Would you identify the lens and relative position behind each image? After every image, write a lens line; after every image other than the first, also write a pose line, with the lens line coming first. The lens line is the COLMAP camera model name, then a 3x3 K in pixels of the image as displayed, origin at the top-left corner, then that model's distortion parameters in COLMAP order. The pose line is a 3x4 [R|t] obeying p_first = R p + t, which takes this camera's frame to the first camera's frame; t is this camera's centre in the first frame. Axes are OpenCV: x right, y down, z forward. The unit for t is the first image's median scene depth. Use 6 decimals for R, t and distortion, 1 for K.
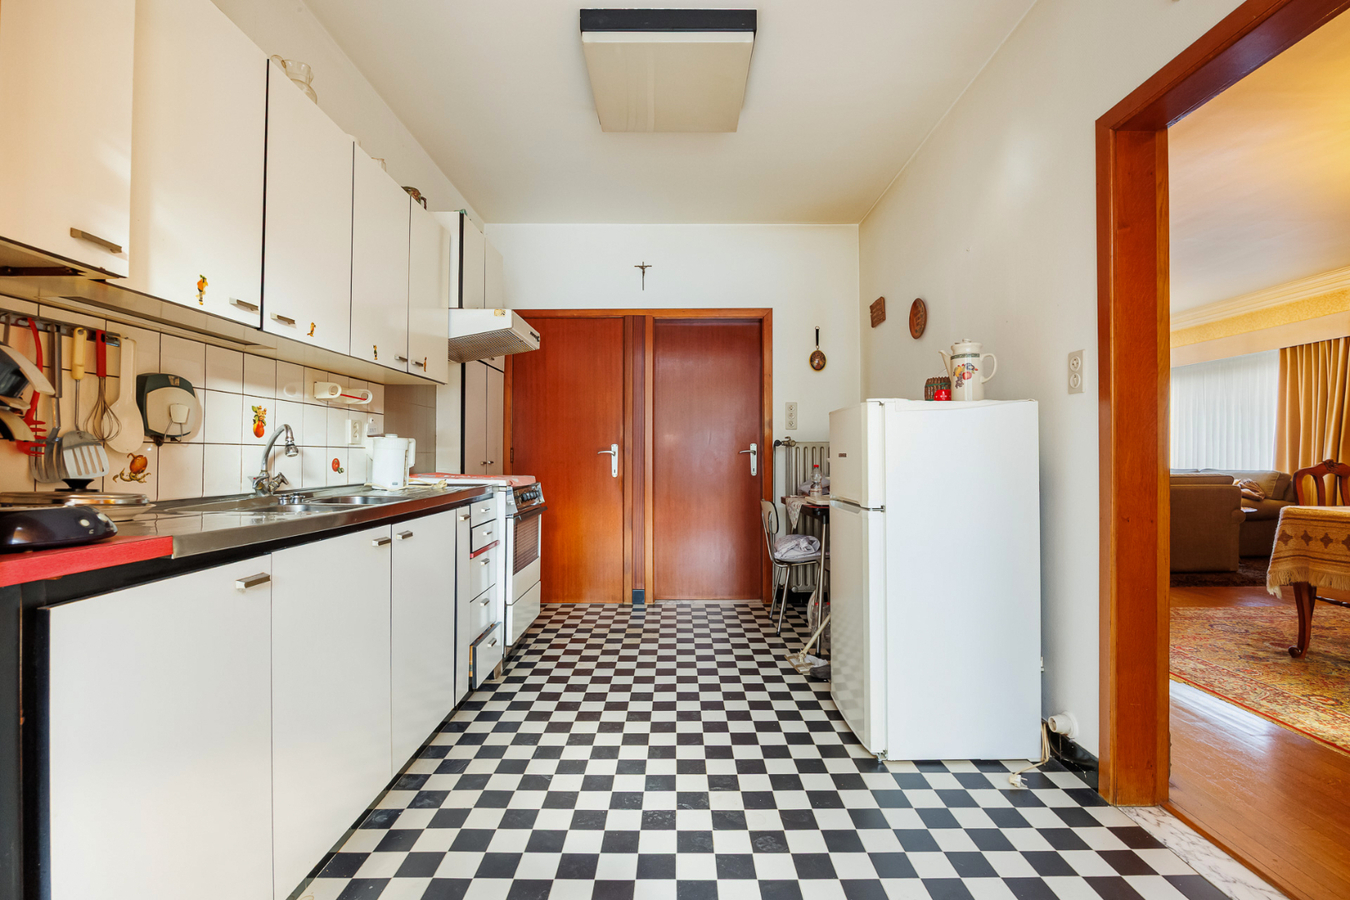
lens RADIAL K [[623.0, 0, 676.8], [0, 623.0, 450.8], [0, 0, 1]] dist [-0.000532, -0.000195]
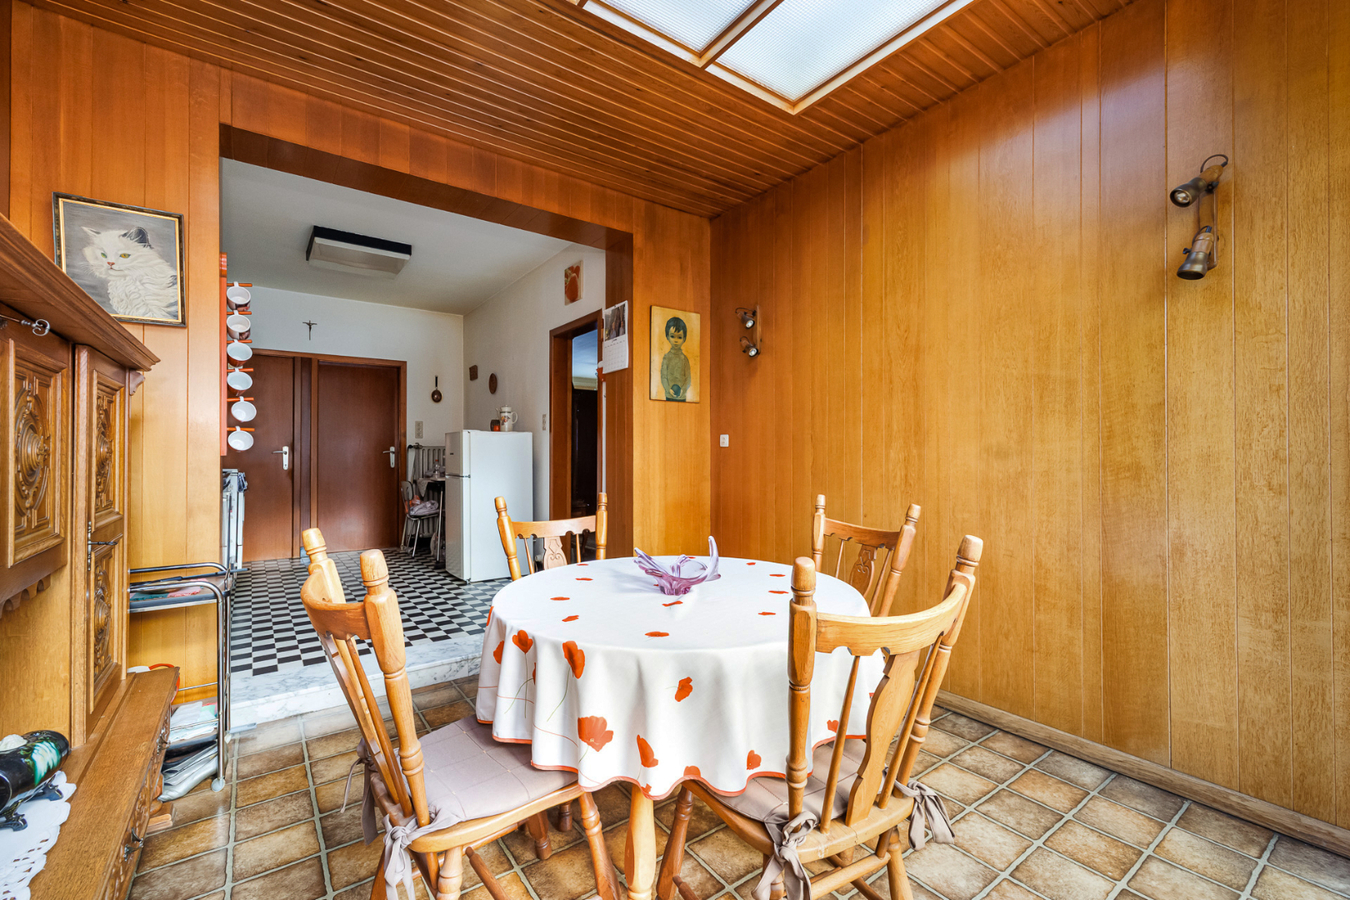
lens RADIAL K [[558.9, 0, 677.9], [0, 558.9, 451.8], [0, 0, 1]] dist [-0.002613, 0.000193]
pose [[0.800638, 0.005357, 0.599125, -0.150976], [-0.005406, 0.999984, -0.001716, -0.000570], [-0.599124, -0.001865, 0.800654, -0.577069]]
